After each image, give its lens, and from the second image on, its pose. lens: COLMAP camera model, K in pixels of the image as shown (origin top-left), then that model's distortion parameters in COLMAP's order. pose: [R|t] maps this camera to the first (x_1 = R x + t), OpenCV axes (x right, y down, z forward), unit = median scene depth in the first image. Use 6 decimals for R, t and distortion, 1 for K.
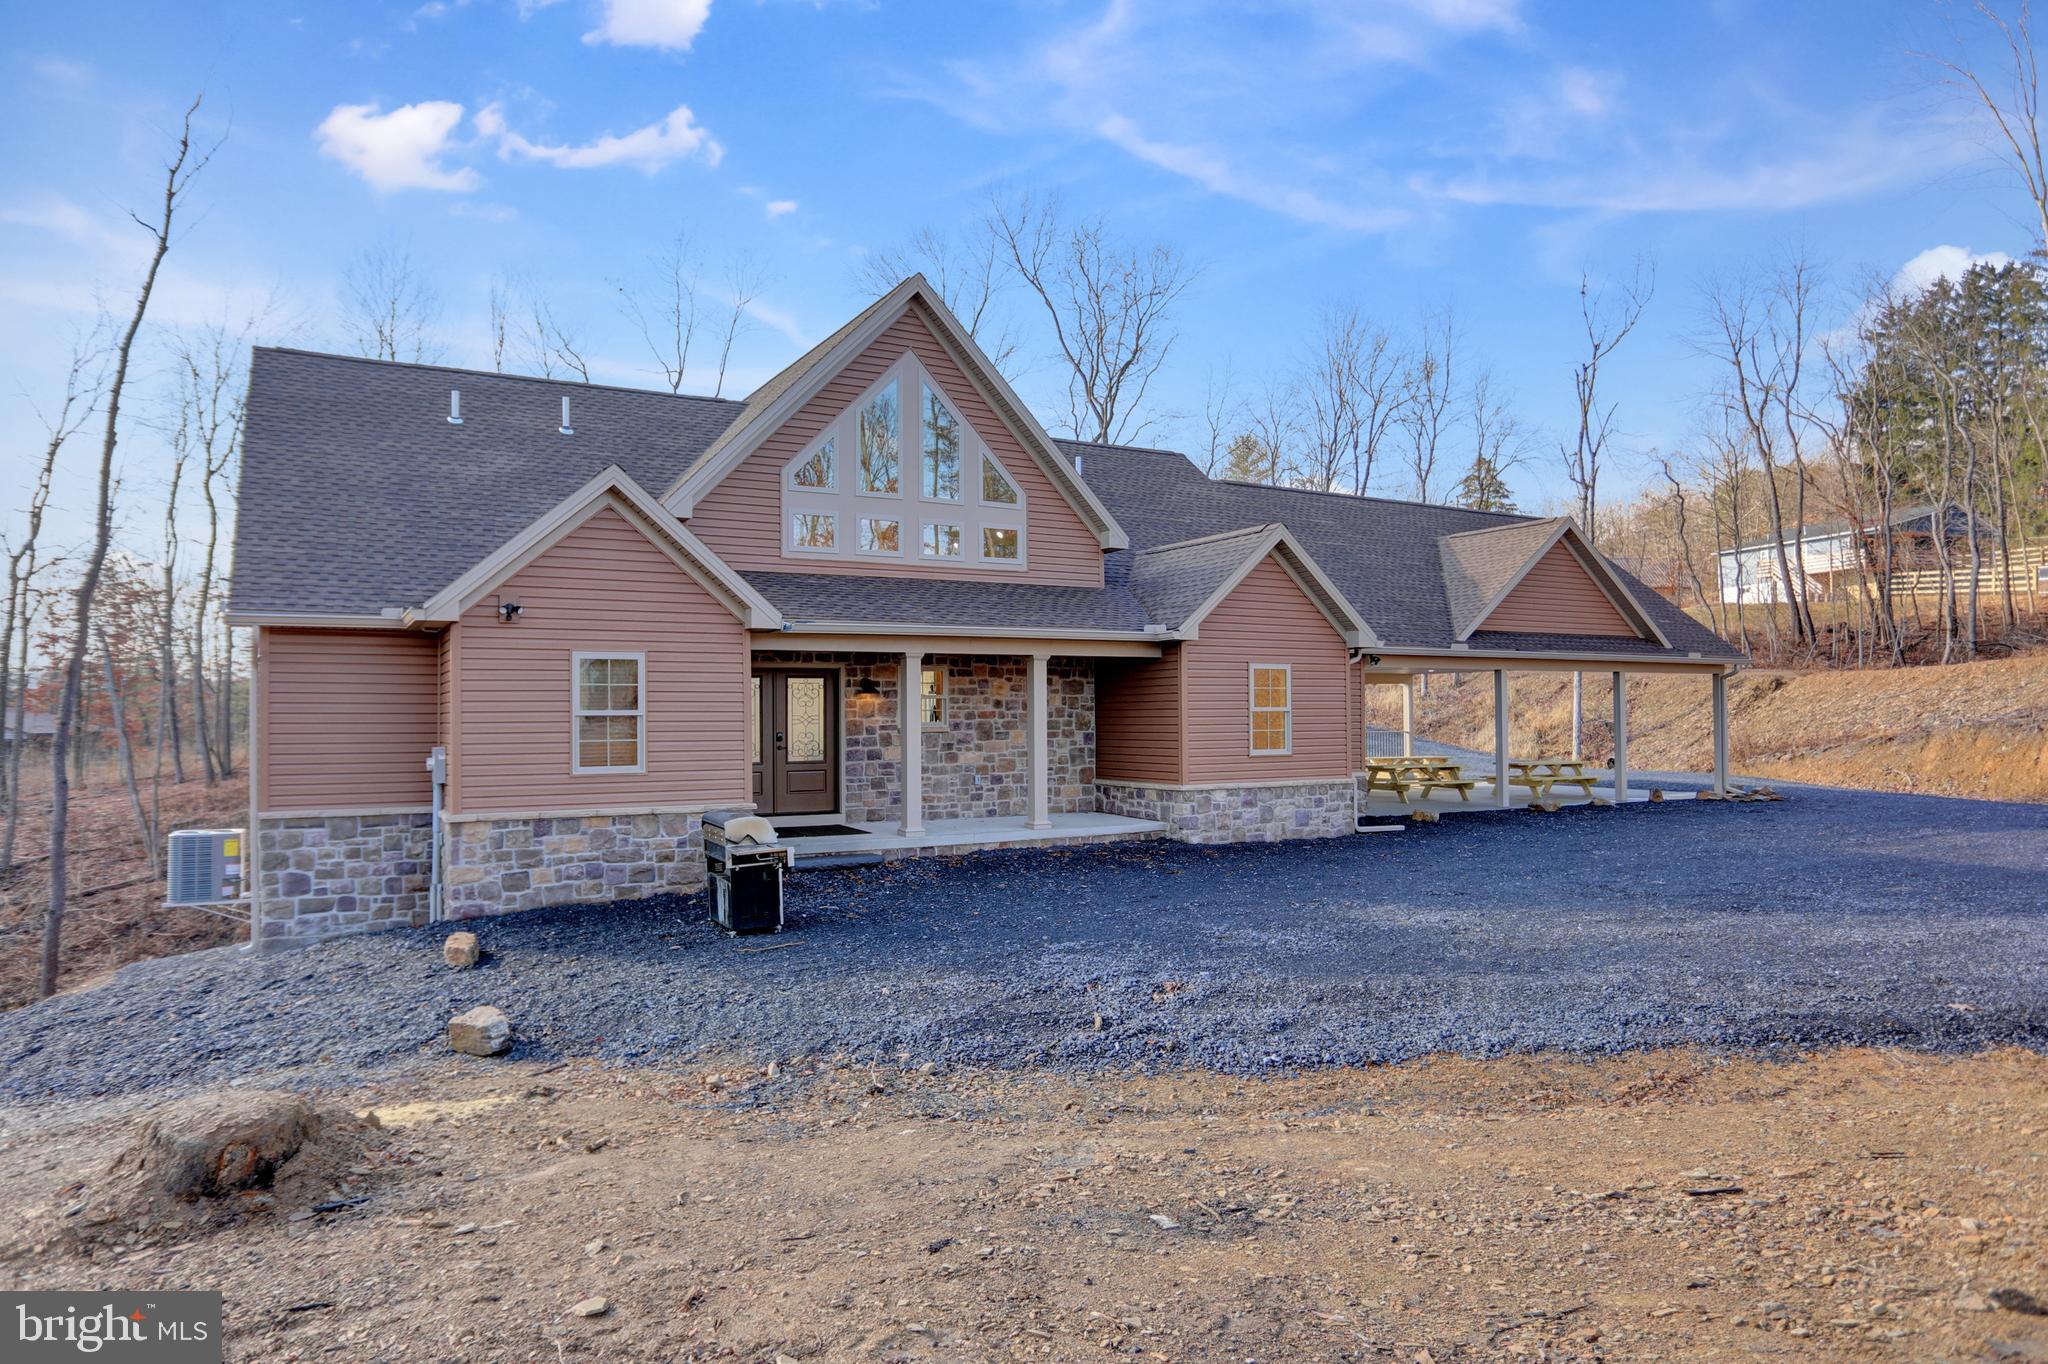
lens RADIAL K [[1261.0, 0, 1024.0], [0, 1261.0, 682.0], [0, 0, 1]] dist [-0.060223, 0.042007]
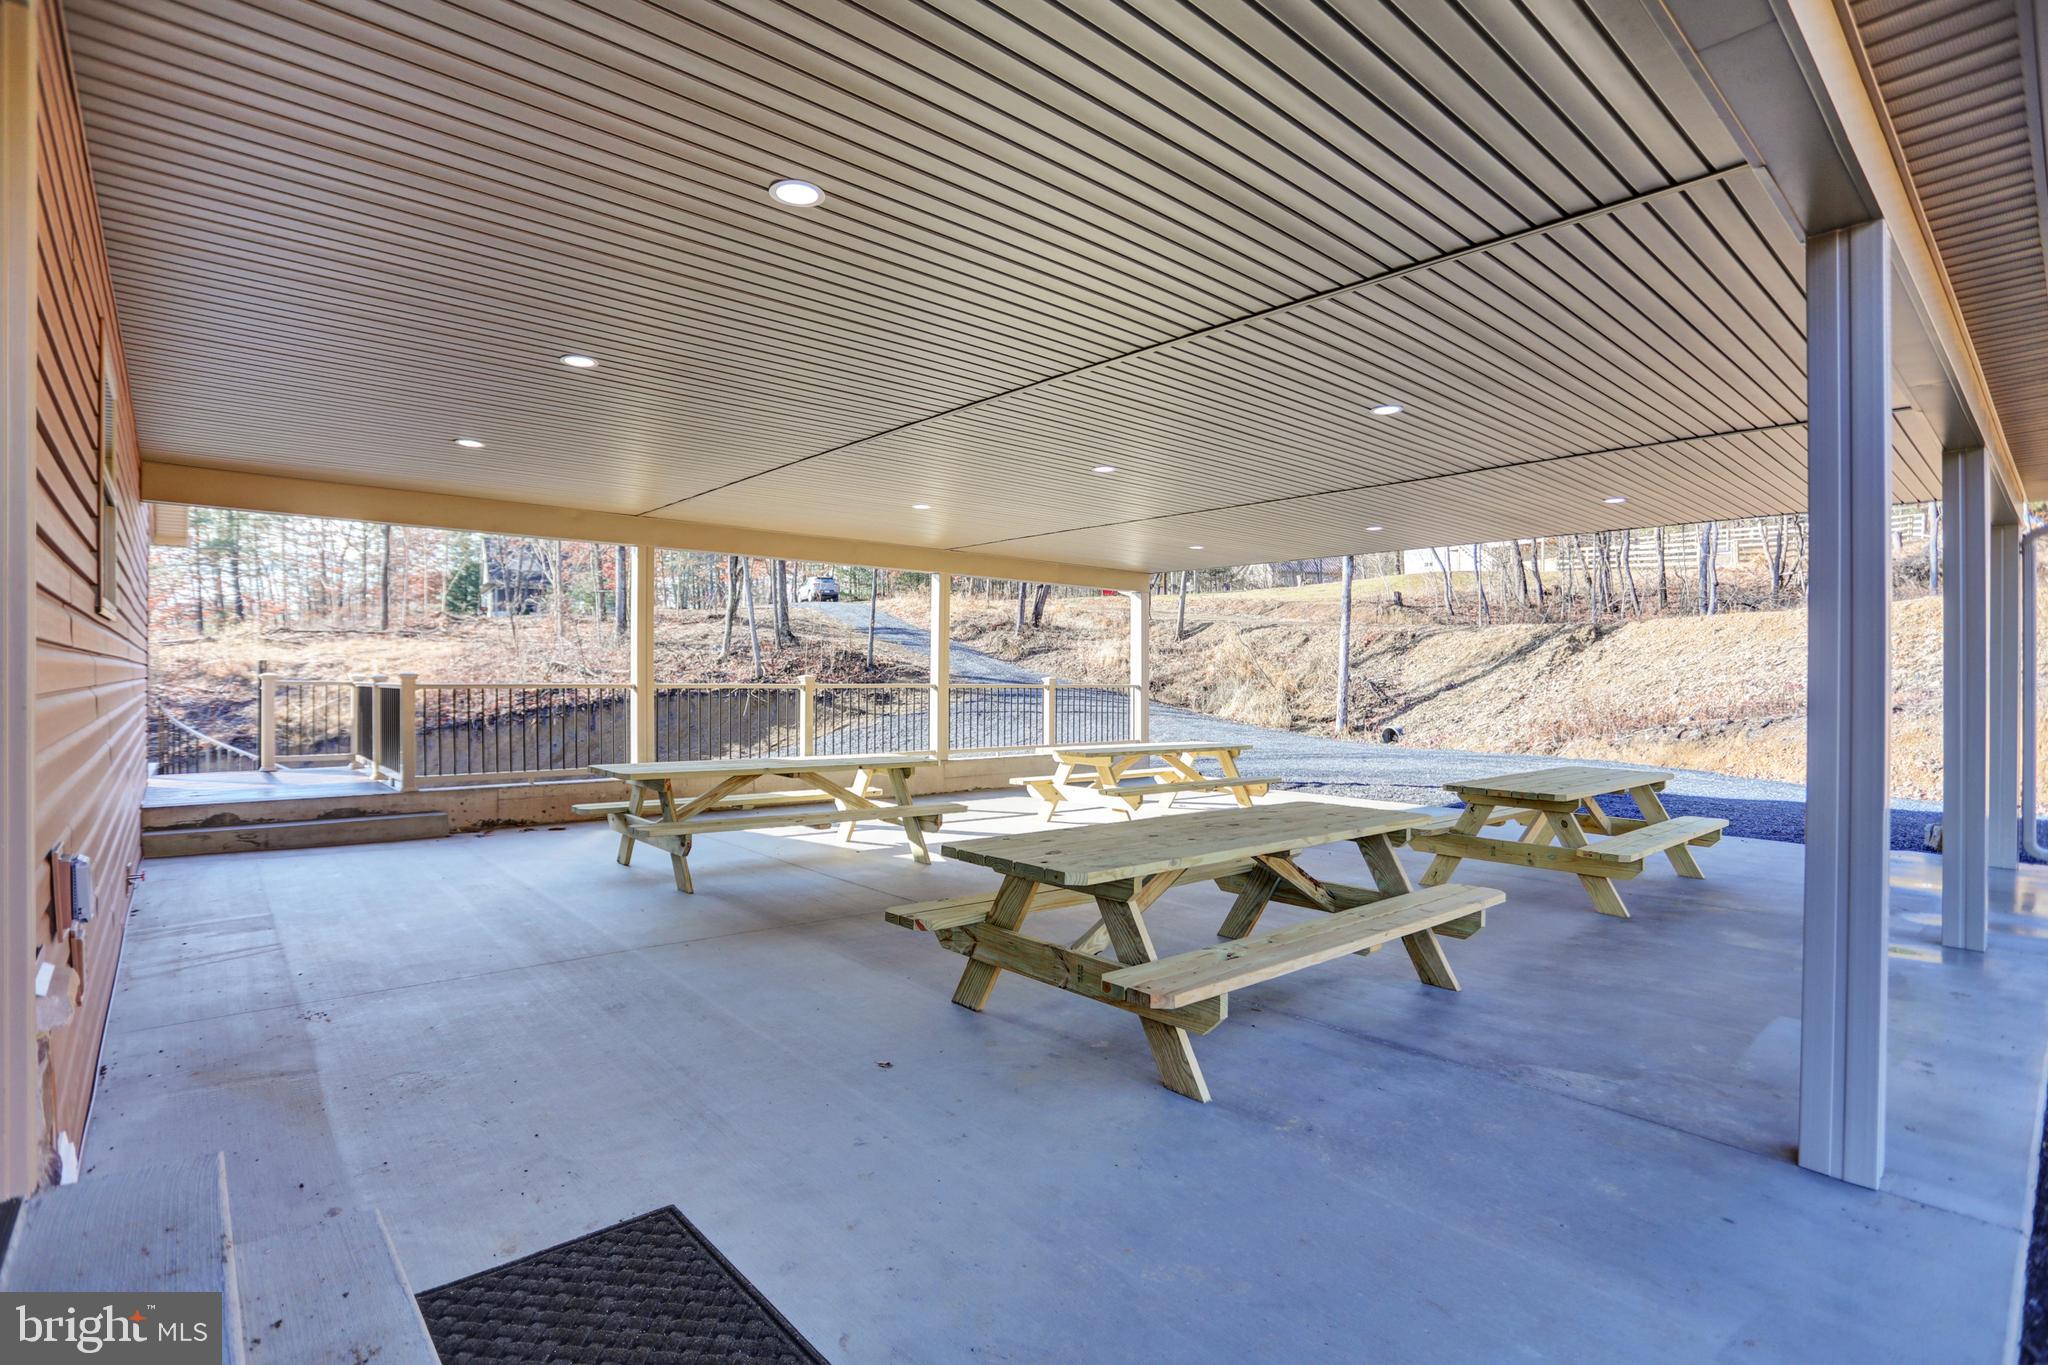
lens RADIAL K [[993.4, 0, 1024.0], [0, 993.4, 682.5], [0, 0, 1]] dist [-0.062201, 0.024754]
pose [[0.979533, 0.012978, 0.200864, 0.207595], [-0.019218, 0.999390, 0.029152, 0.031043], [-0.200363, -0.032415, 0.979185, 0.707943]]
